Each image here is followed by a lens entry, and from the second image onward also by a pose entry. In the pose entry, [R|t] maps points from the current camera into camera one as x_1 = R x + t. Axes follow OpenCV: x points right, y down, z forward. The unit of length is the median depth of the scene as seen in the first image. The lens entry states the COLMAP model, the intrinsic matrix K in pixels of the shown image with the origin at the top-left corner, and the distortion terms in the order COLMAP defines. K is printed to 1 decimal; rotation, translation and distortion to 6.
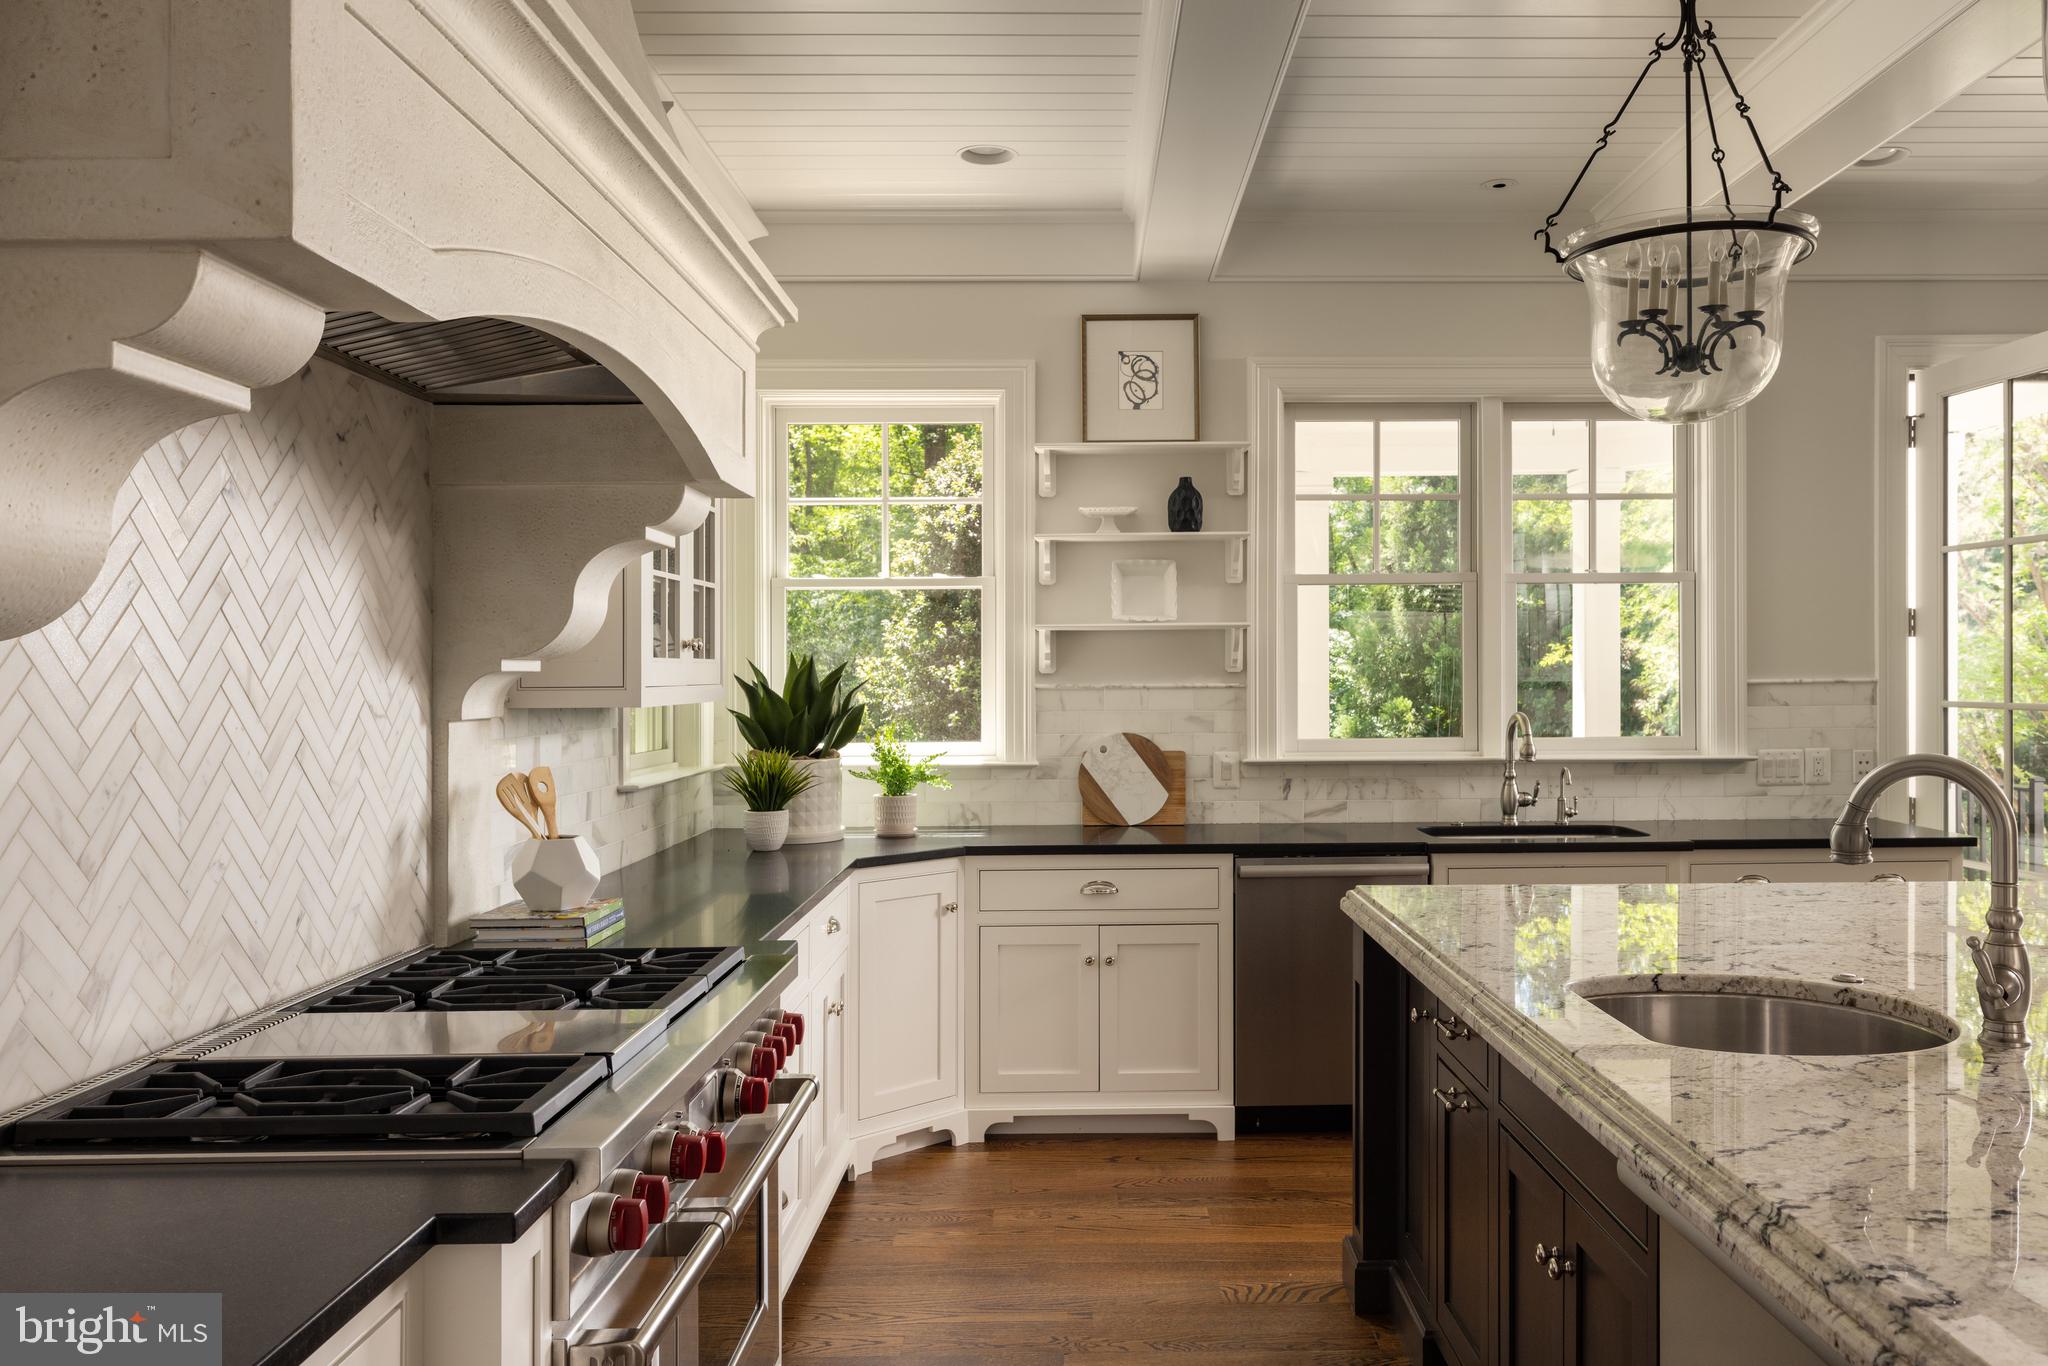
lens RADIAL K [[1582.2, 0, 1024.4], [0, 1582.2, 678.2], [0, 0, 1]] dist [0.001124, -0.000270]
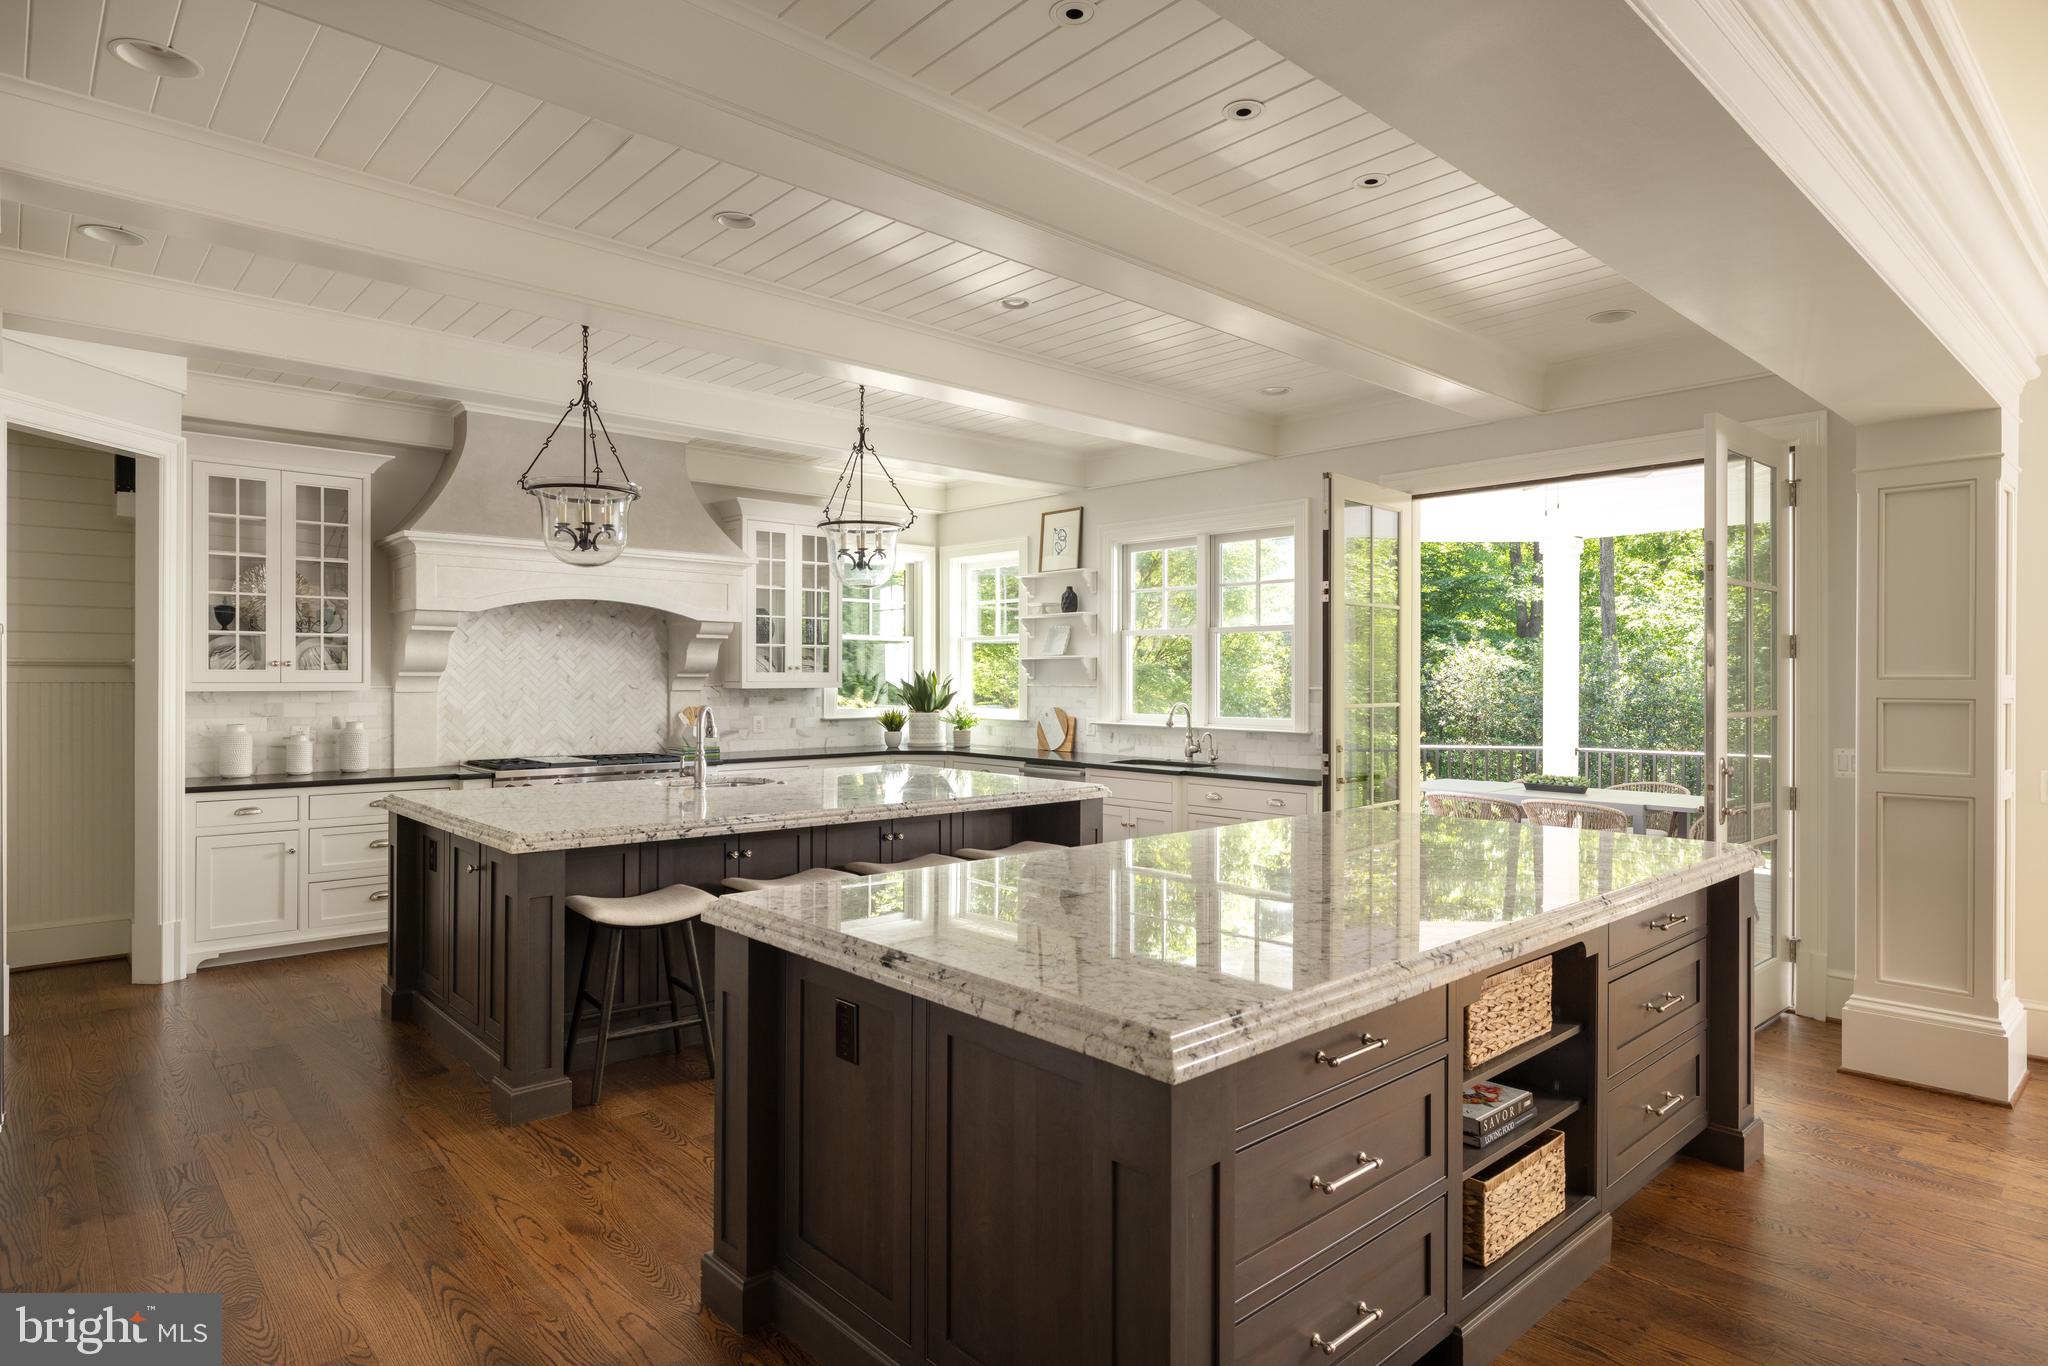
lens RADIAL K [[1130.6, 0, 1024.0], [0, 1130.6, 677.9], [0, 0, 1]] dist [0.000027, 0.000009]
pose [[0.657981, 0.009994, -0.752969, 1.185824], [-0.010556, 0.999936, 0.004048, -0.011208], [0.752961, 0.005285, 0.658044, -0.032865]]
